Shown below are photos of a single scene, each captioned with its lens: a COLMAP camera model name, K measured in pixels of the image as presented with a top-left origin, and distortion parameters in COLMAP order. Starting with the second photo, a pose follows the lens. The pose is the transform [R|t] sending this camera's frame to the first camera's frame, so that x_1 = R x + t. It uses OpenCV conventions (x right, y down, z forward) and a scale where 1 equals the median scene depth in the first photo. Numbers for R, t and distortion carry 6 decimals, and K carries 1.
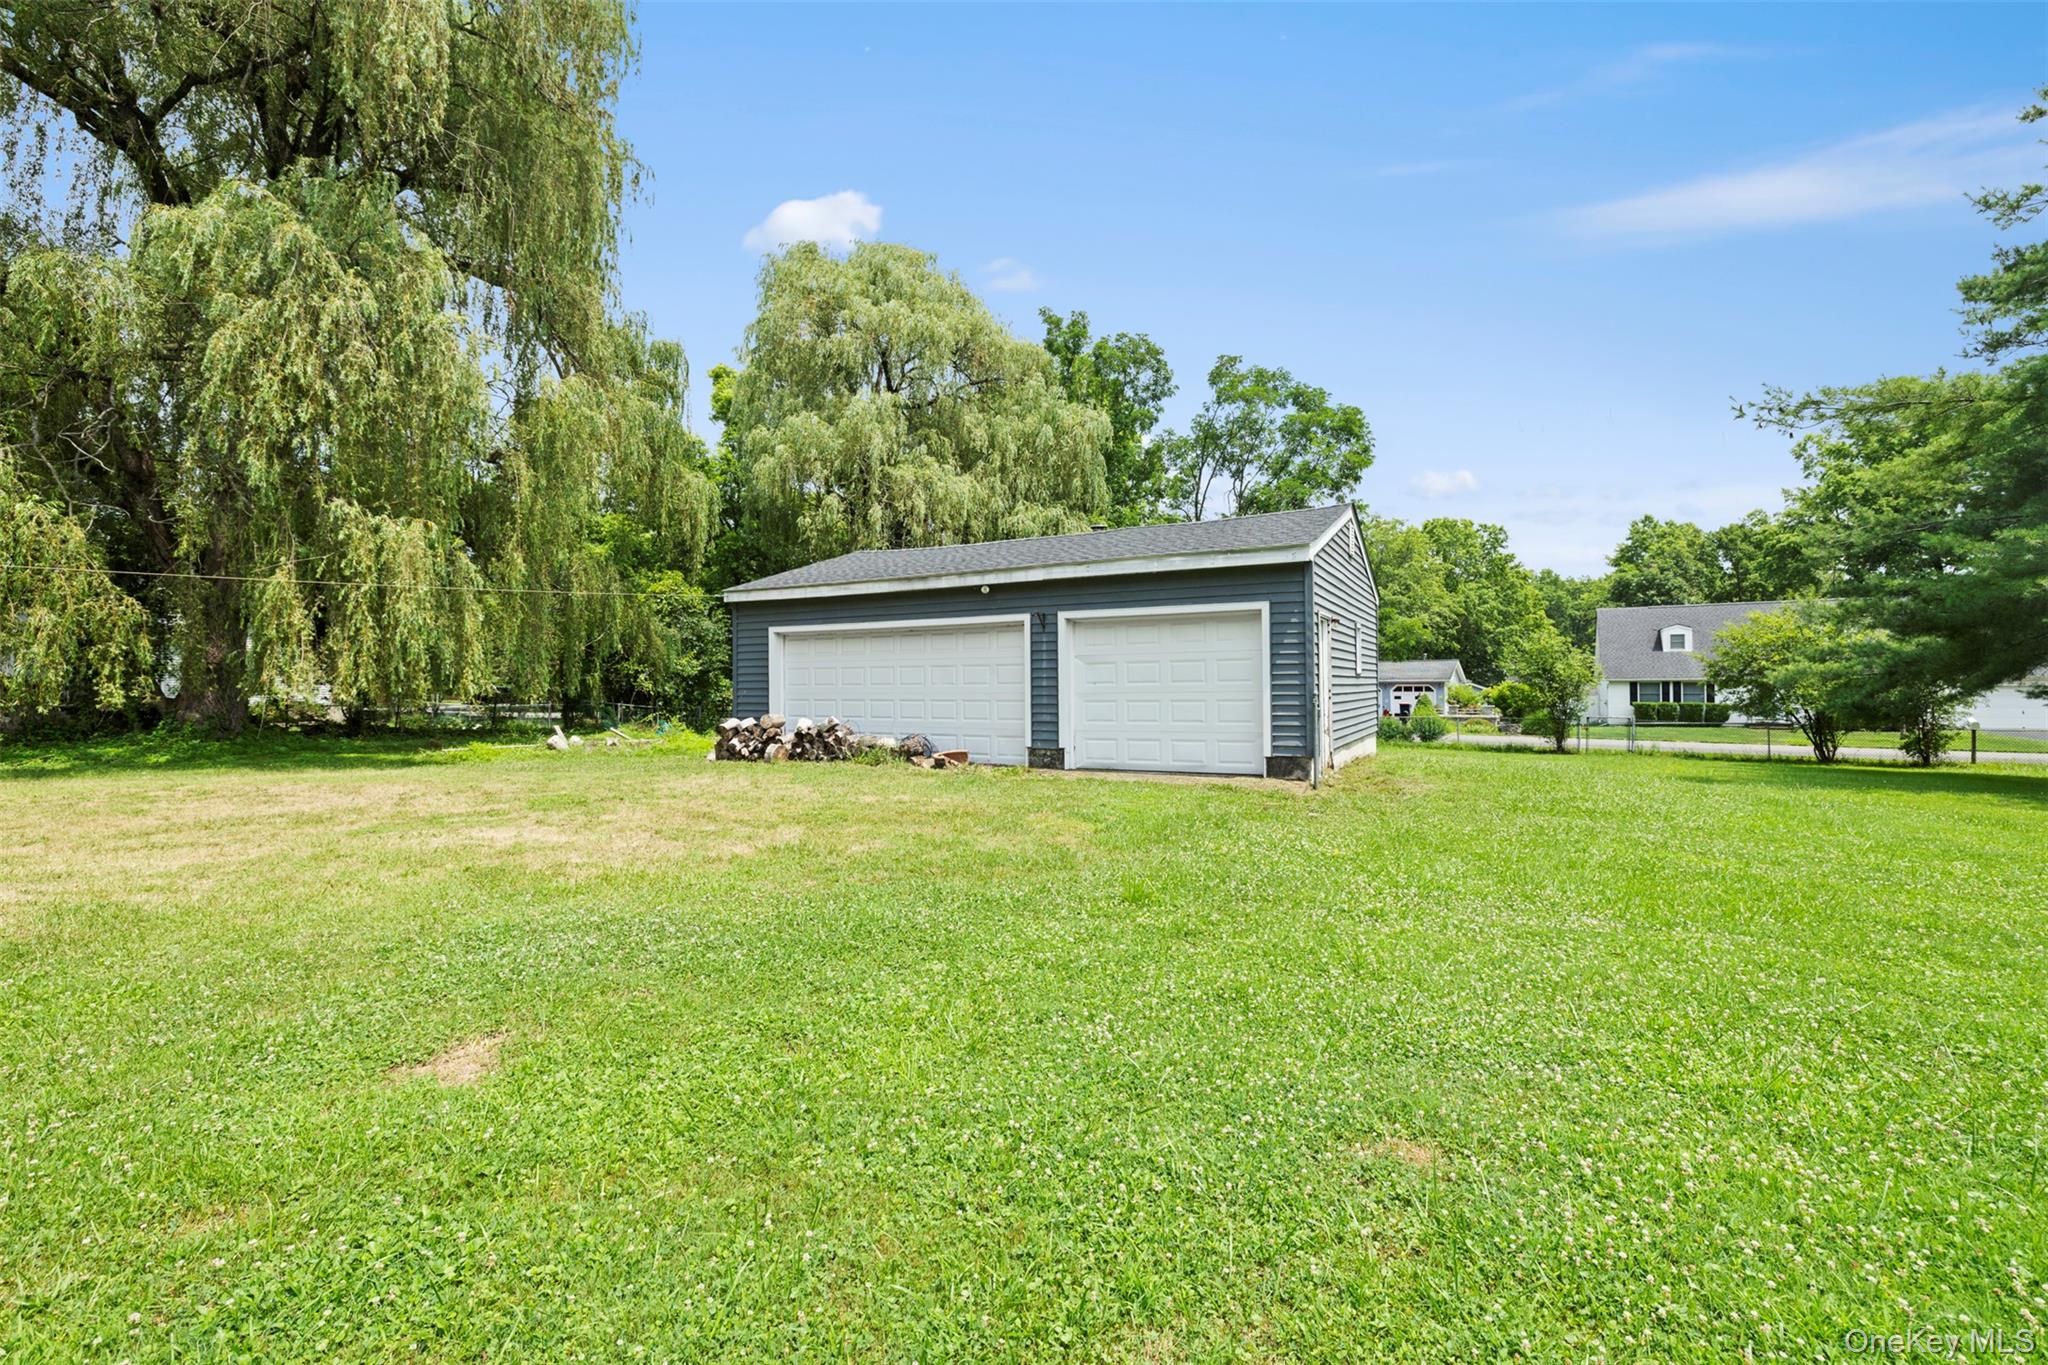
lens RADIAL K [[883.4, 0, 1024.0], [0, 883.4, 682.5], [0, 0, 1]] dist [0.000060, 0.000017]
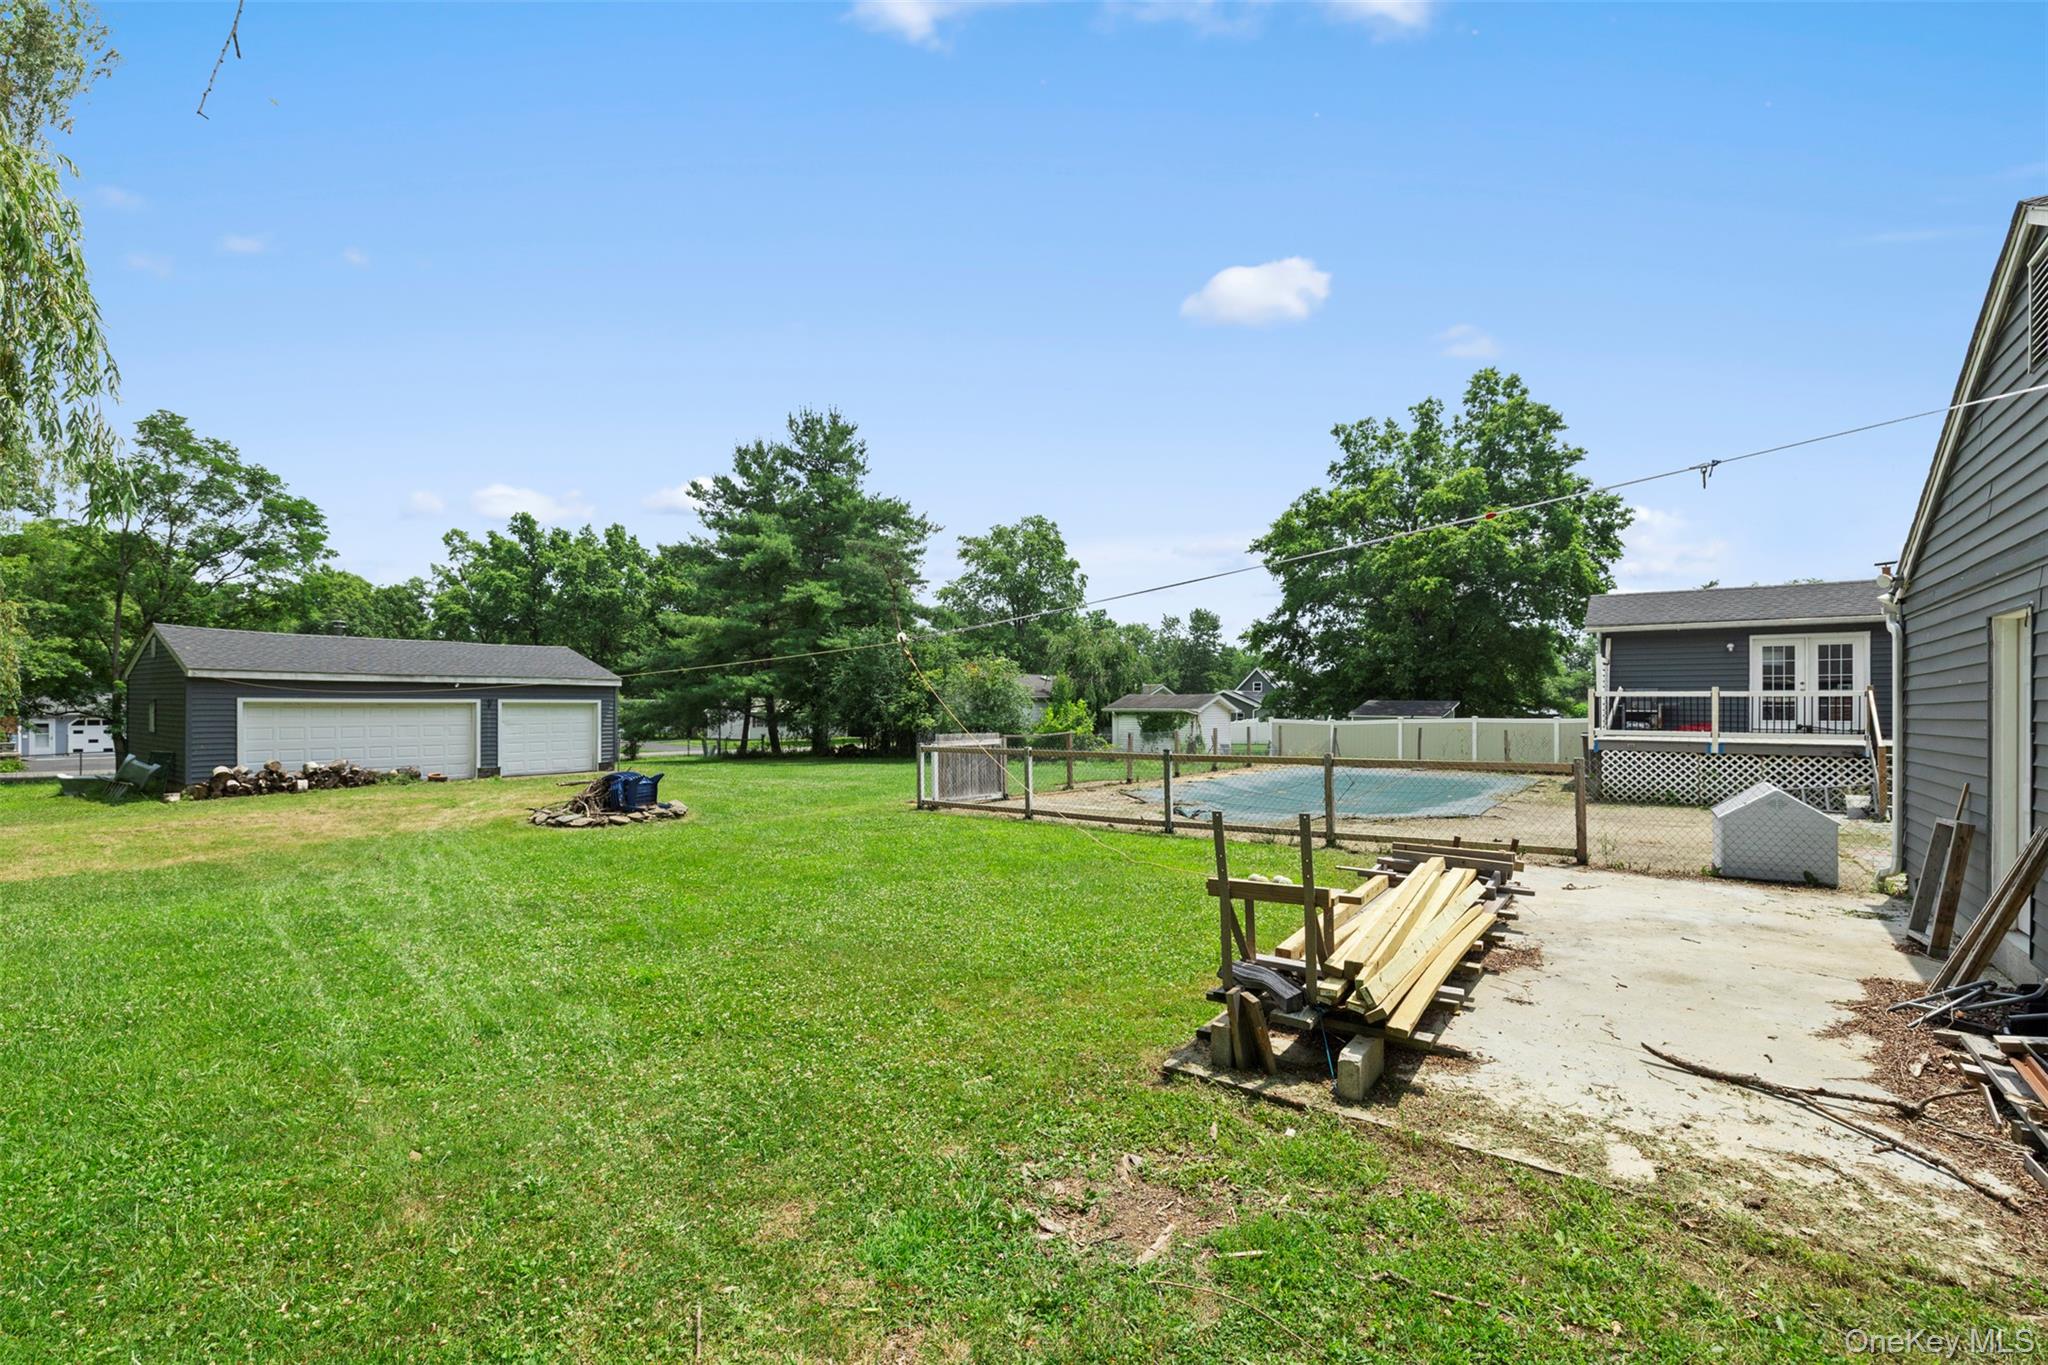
lens RADIAL K [[883.4, 0, 1024.0], [0, 883.4, 682.5], [0, 0, 1]] dist [0.000060, 0.000017]
pose [[0.170678, 0.031462, 0.984824, -1.705735], [-0.004970, 0.999505, -0.031069, -0.060326], [-0.985314, 0.000408, 0.170750, -0.516758]]
